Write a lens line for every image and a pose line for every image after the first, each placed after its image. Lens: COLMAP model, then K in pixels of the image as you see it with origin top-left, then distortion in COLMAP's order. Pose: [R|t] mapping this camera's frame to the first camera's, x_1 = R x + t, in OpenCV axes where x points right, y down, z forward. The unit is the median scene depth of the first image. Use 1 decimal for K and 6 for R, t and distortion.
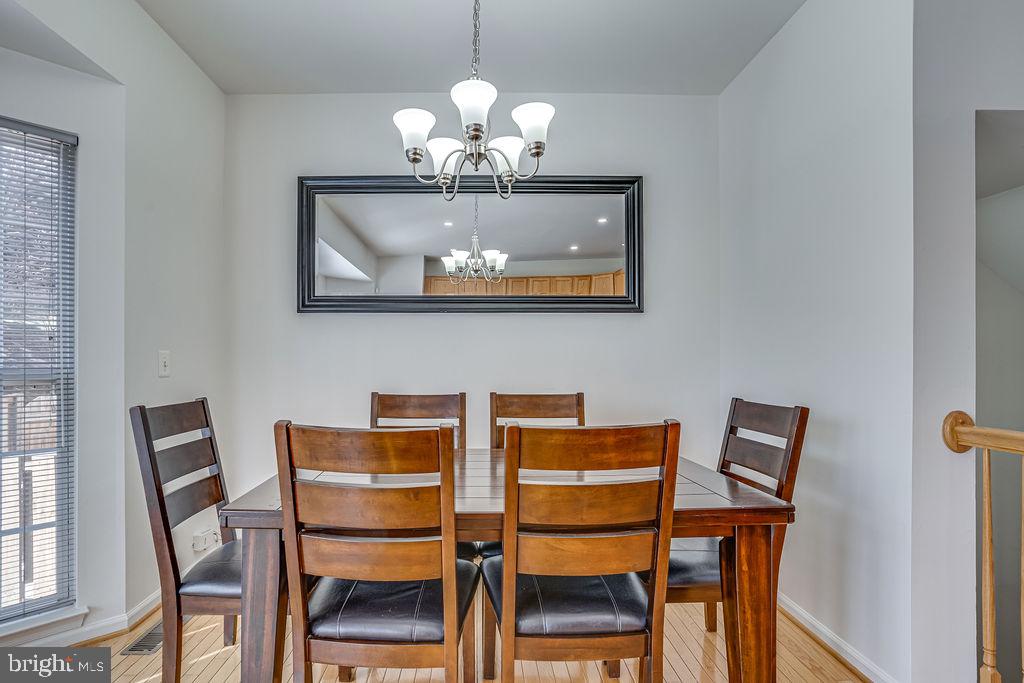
lens RADIAL K [[523.3, 0, 473.7], [0, 523.3, 359.8], [0, 0, 1]] dist [-0.027740, 0.000569]
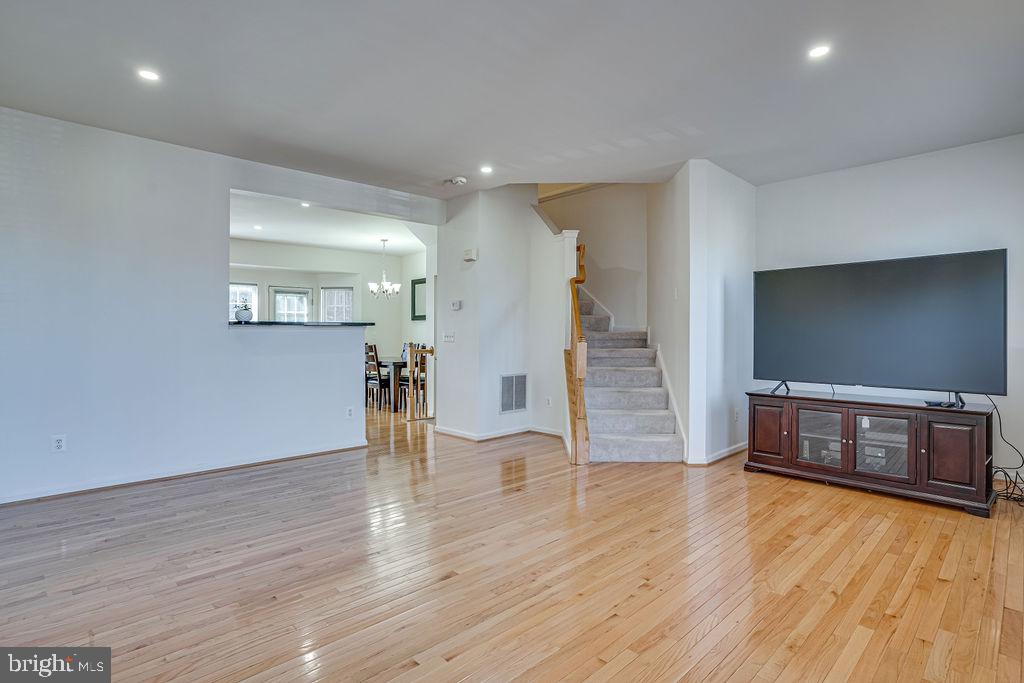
lens RADIAL K [[517.8, 0, 508.7], [0, 517.8, 339.6], [0, 0, 1]] dist [-0.057728, 0.024016]
pose [[0.691204, 0.005870, -0.722636, 3.011586], [-0.005658, 0.999980, 0.002712, 0.021820], [0.722638, 0.002214, 0.691223, -1.019532]]
